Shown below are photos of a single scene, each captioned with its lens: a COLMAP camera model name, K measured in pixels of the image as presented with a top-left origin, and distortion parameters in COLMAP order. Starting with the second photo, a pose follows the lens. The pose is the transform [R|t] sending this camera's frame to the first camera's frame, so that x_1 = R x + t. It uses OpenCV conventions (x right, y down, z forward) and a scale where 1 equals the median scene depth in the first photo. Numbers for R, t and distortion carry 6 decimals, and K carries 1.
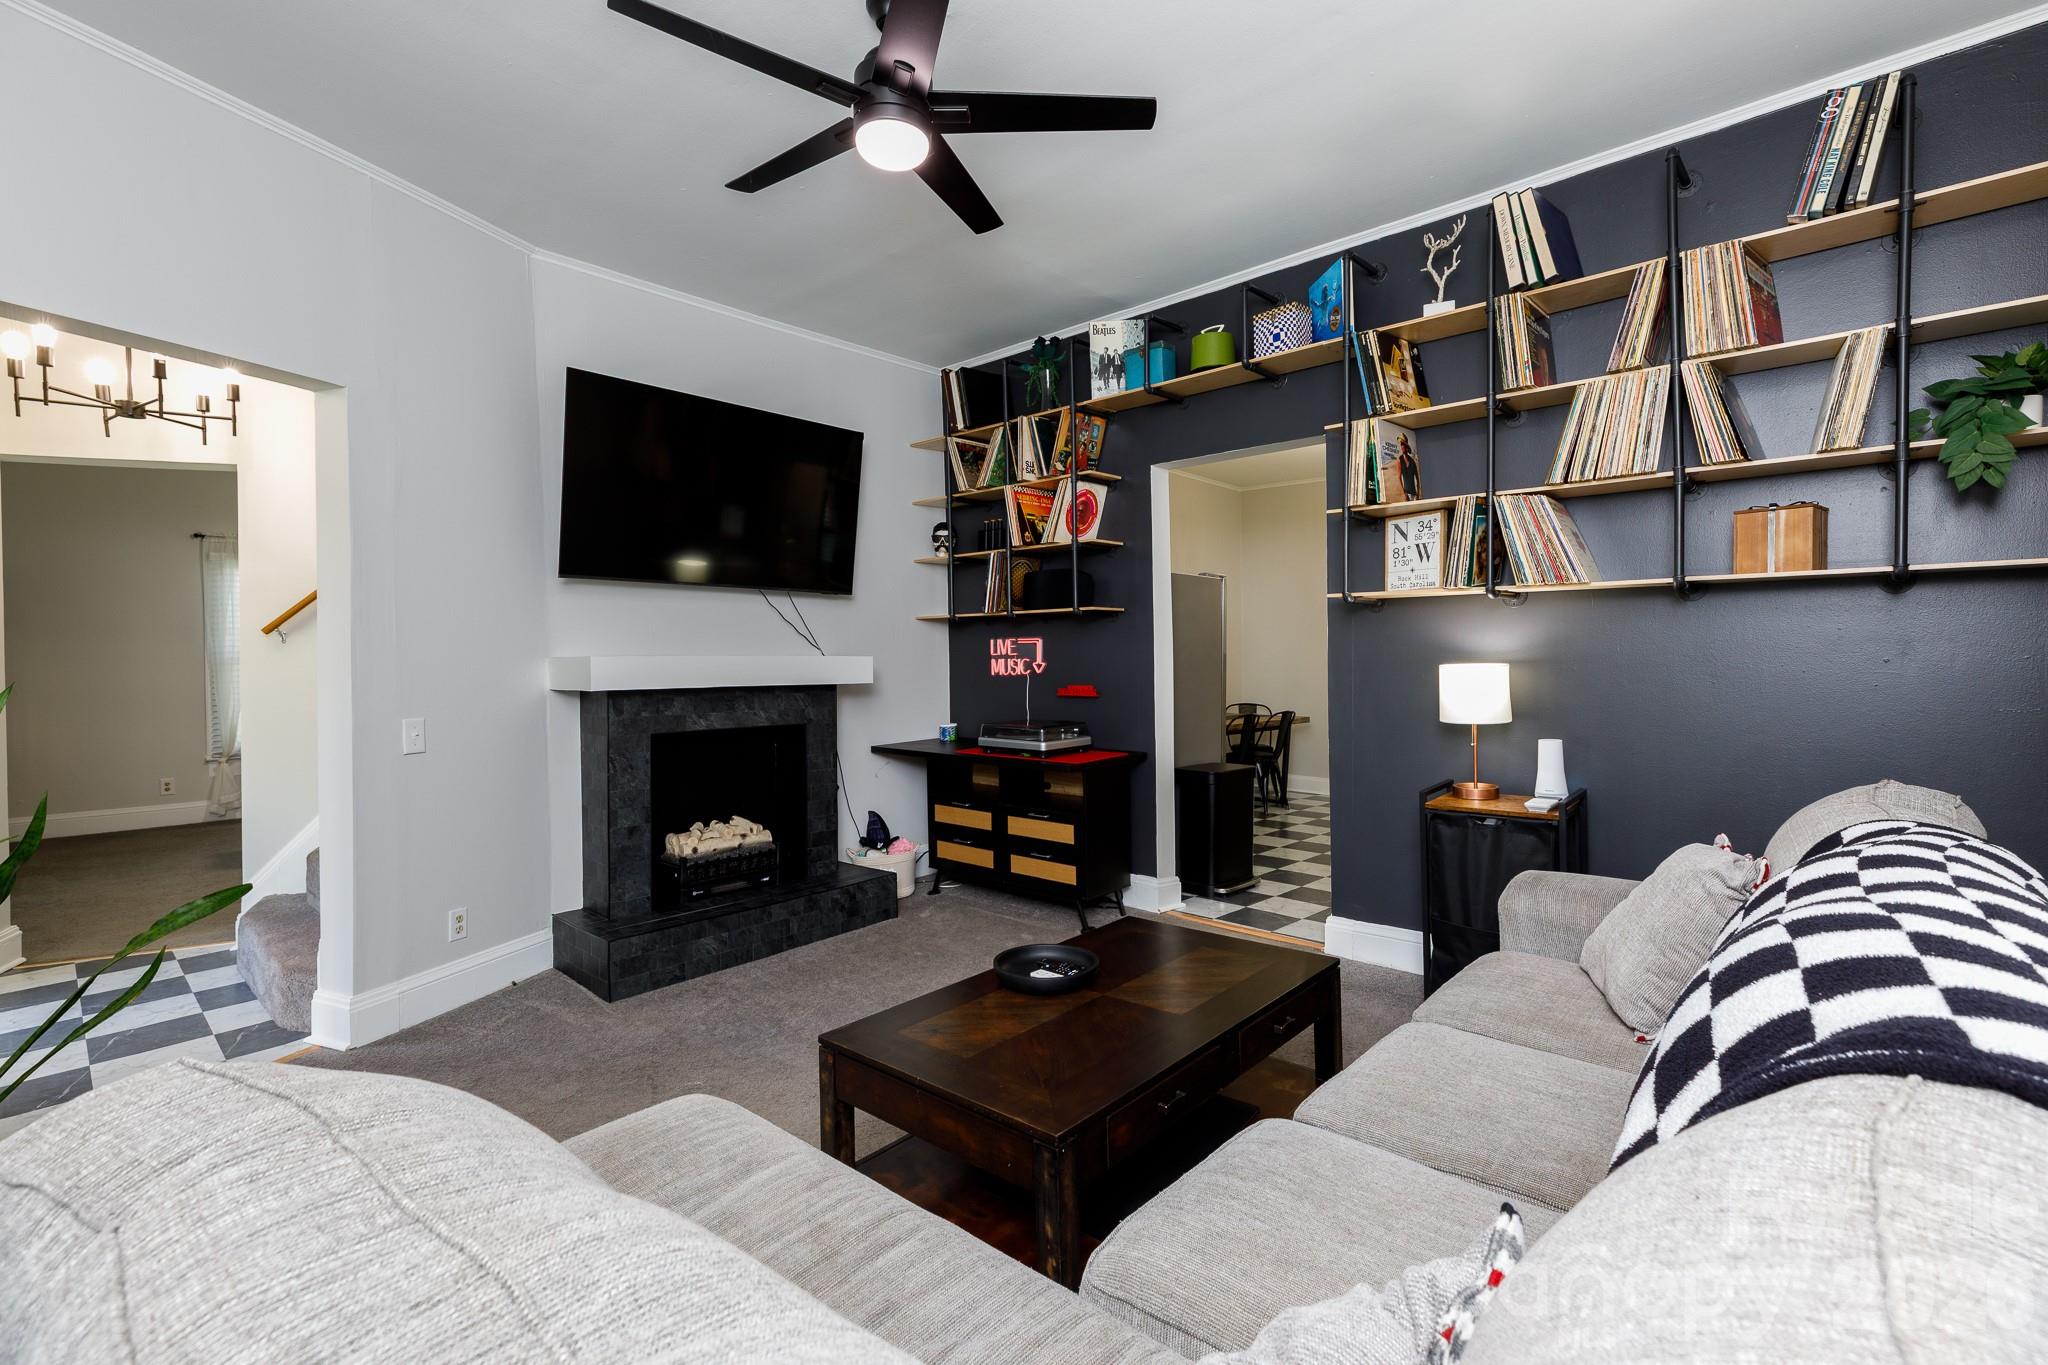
lens RADIAL K [[911.0, 0, 1029.7], [0, 911.0, 662.9], [0, 0, 1]] dist [0.000054, -0.000140]
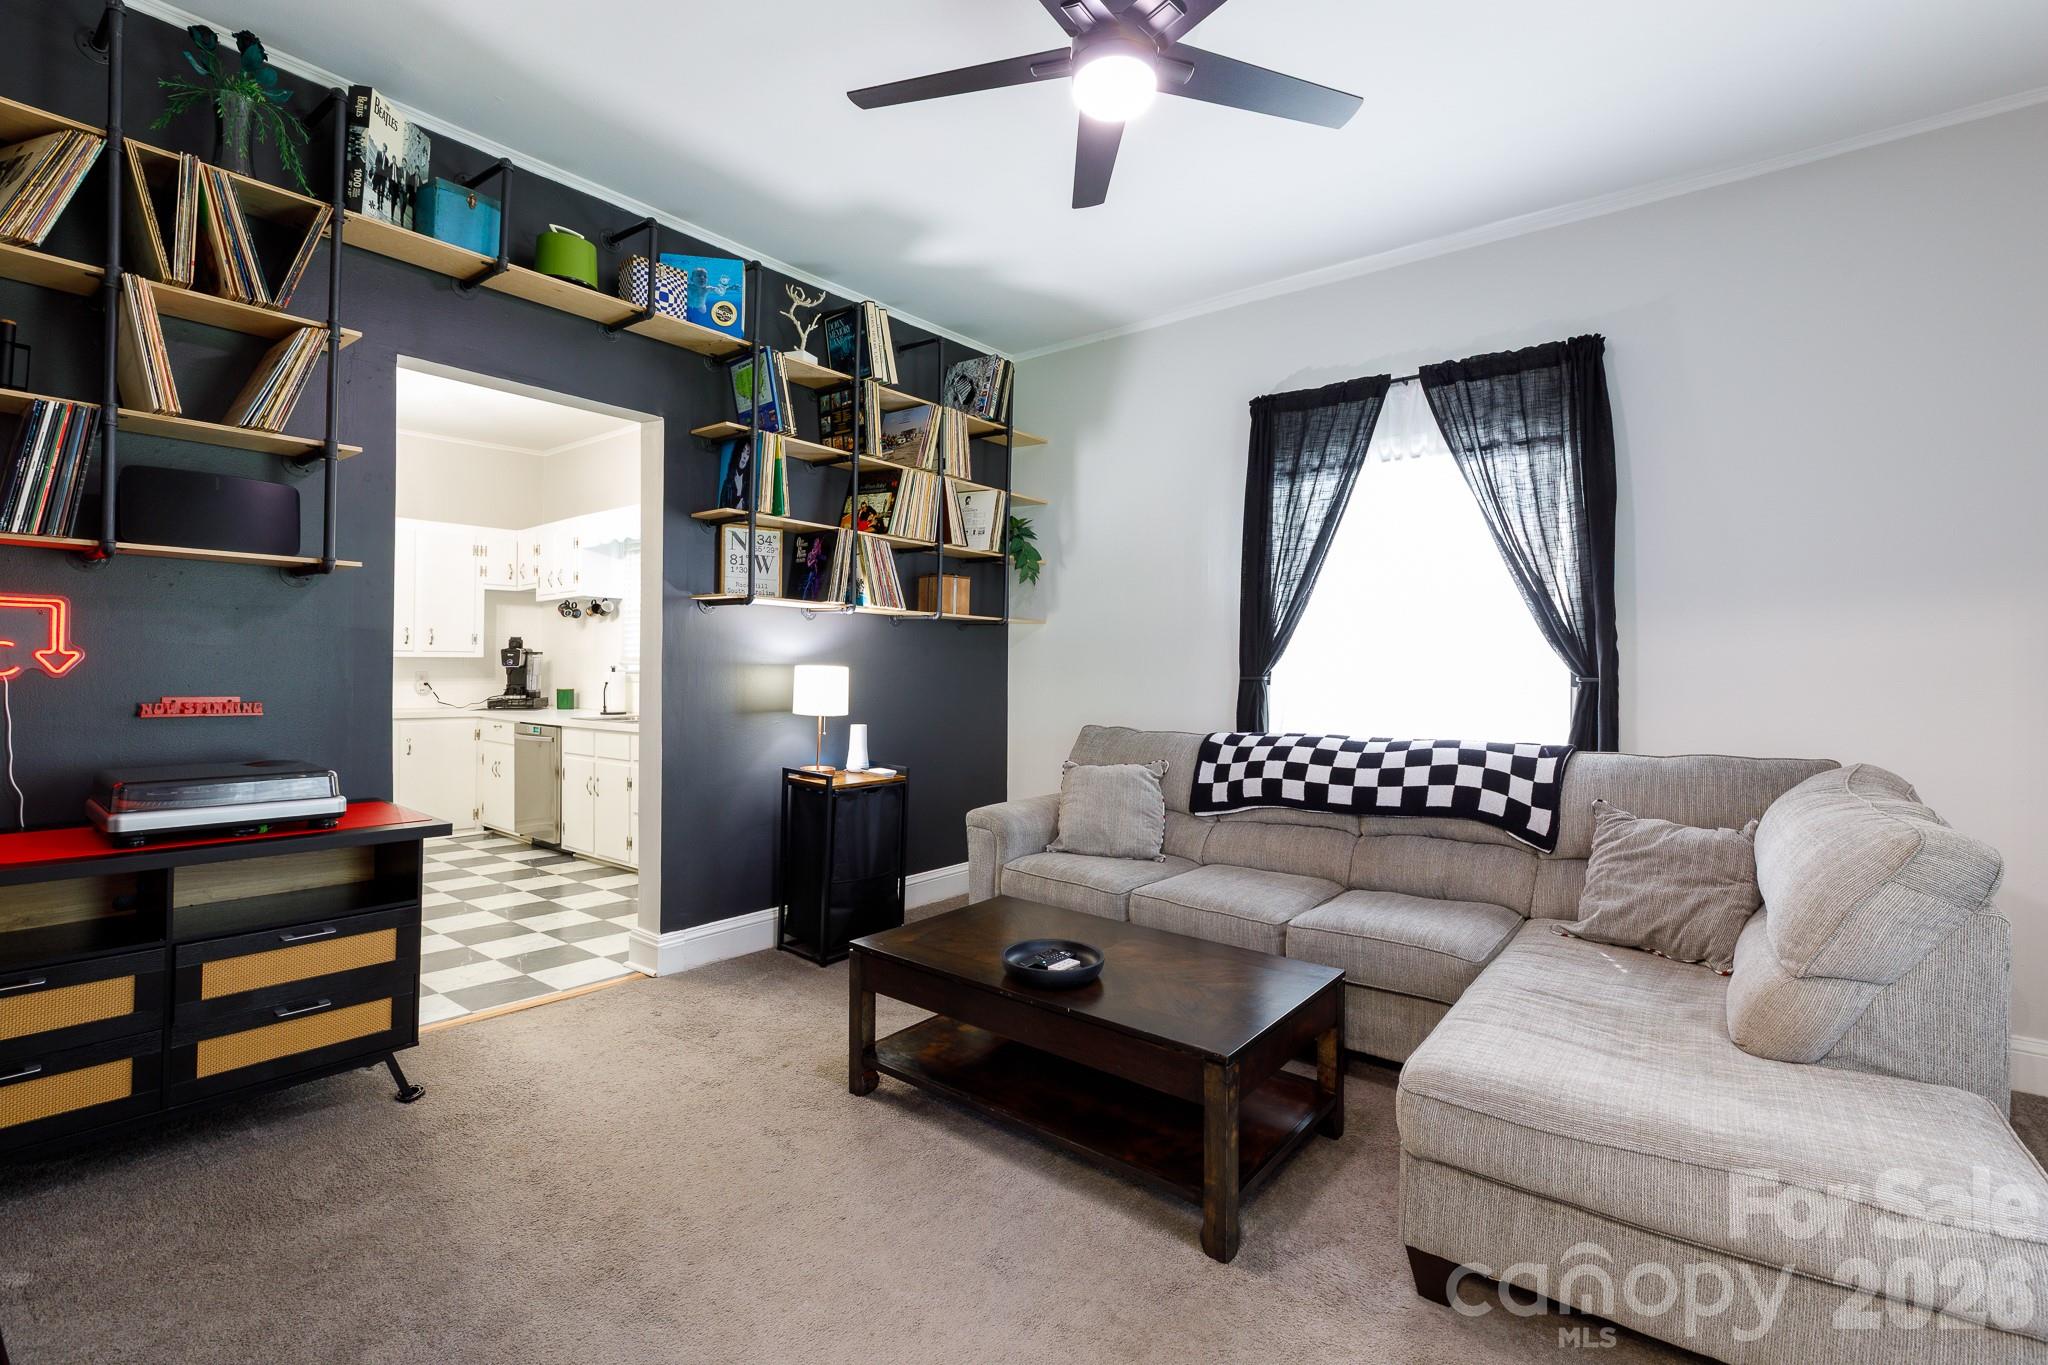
lens RADIAL K [[911.0, 0, 1029.7], [0, 911.0, 662.9], [0, 0, 1]] dist [0.000054, -0.000140]
pose [[-0.049773, 0.014712, 0.998652, -0.714528], [-0.009908, 0.999835, -0.015223, 0.012142], [-0.998711, -0.010652, -0.049619, 0.771680]]
